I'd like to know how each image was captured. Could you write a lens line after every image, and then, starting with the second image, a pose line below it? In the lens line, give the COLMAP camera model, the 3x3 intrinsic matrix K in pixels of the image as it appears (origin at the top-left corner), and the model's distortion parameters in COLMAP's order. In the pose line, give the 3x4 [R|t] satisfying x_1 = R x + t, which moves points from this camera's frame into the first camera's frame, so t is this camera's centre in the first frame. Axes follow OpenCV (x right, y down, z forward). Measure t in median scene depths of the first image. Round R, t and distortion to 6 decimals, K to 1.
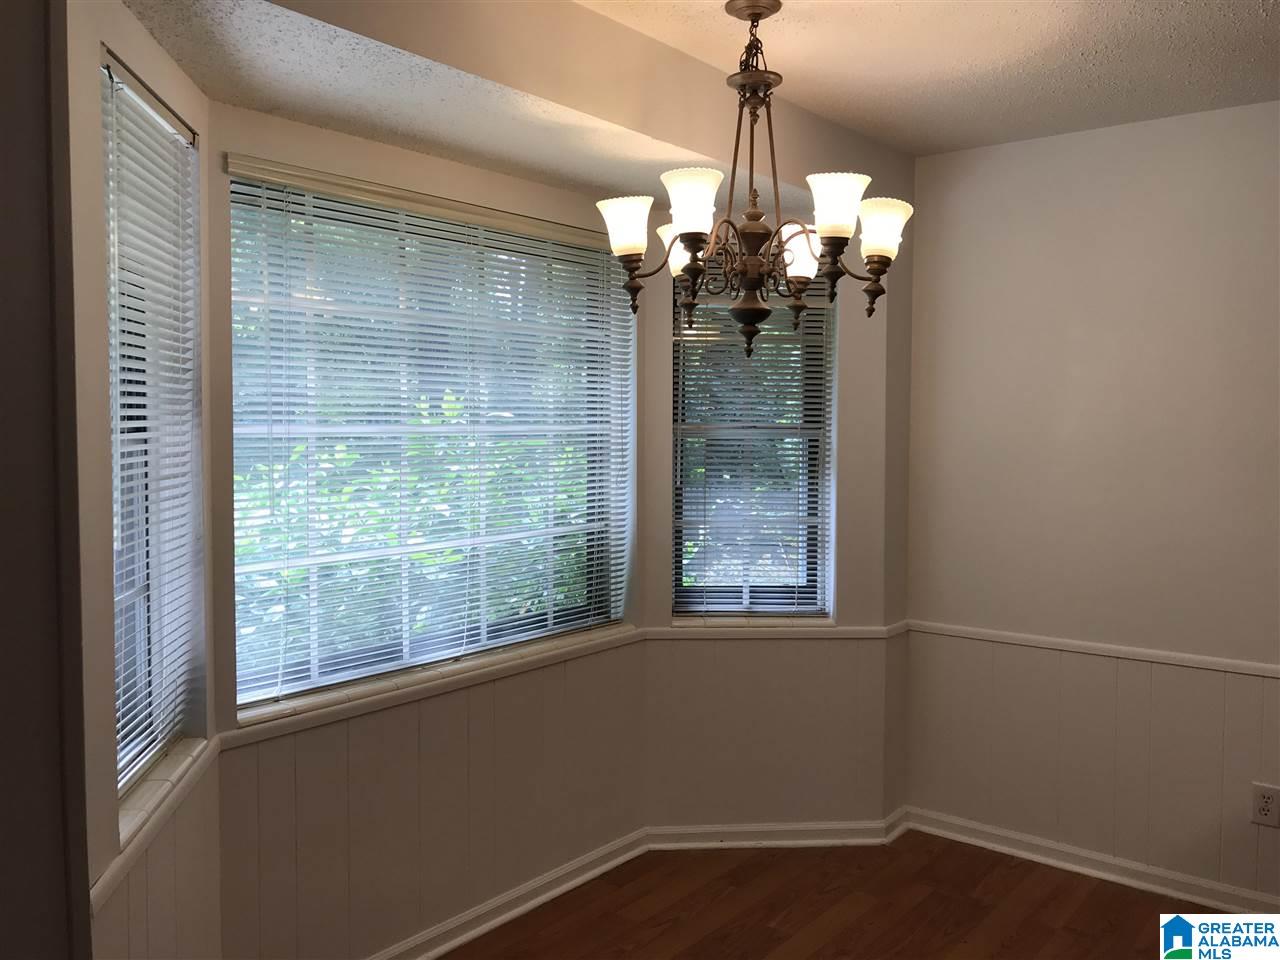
lens RADIAL K [[1040.0, 0, 642.9], [0, 1040.0, 480.8], [0, 0, 1]] dist [0.023205, -0.016098]
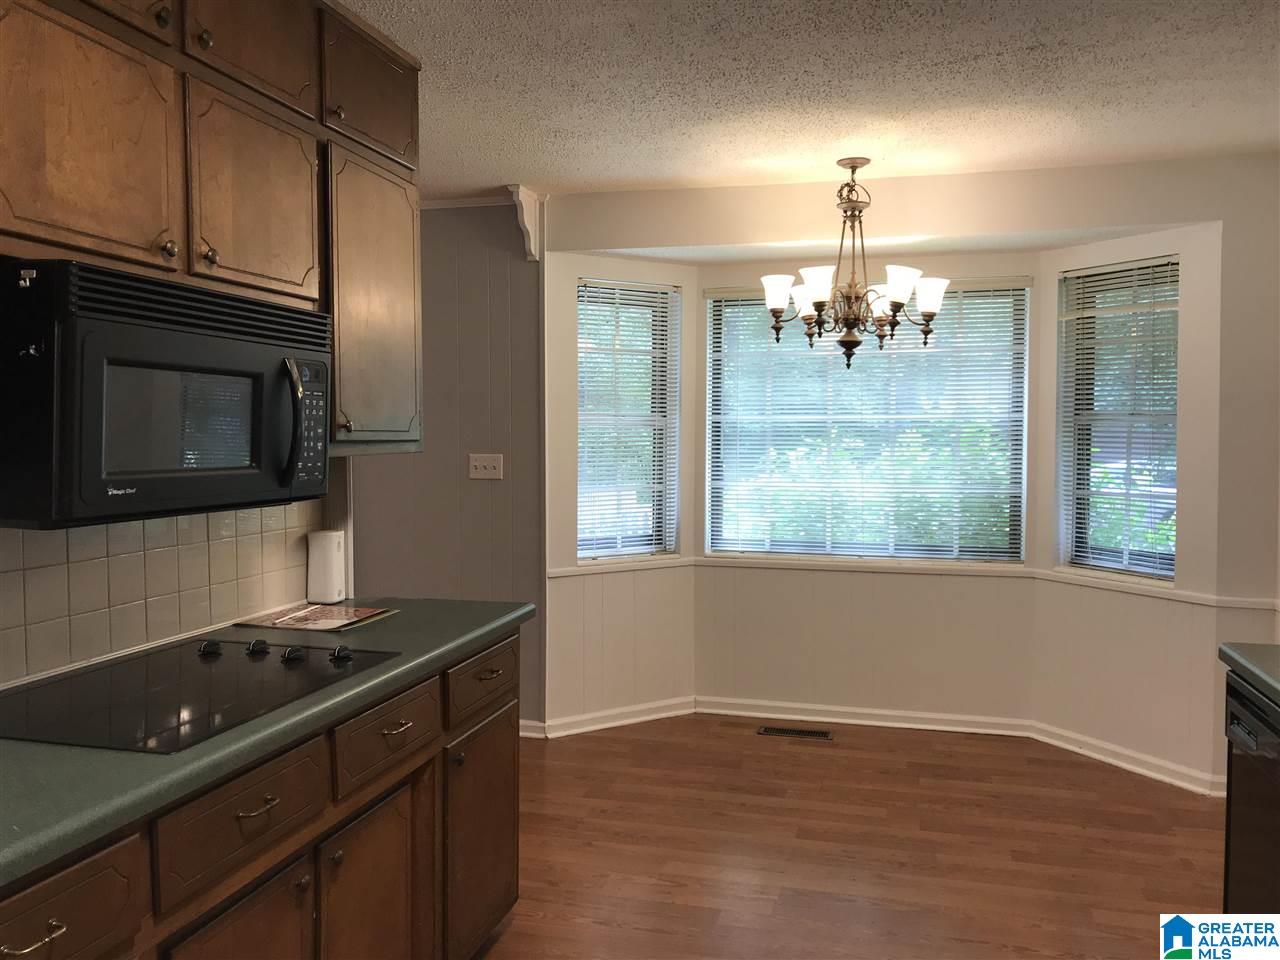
lens RADIAL K [[1040.0, 0, 636.5], [0, 1040.0, 485.3], [0, 0, 1]] dist [0.023205, -0.016098]
pose [[0.429147, 0.051561, -0.901762, 1.486748], [-0.055949, 0.997970, 0.030436, 0.038317], [0.901500, 0.037391, 0.431161, -0.035041]]
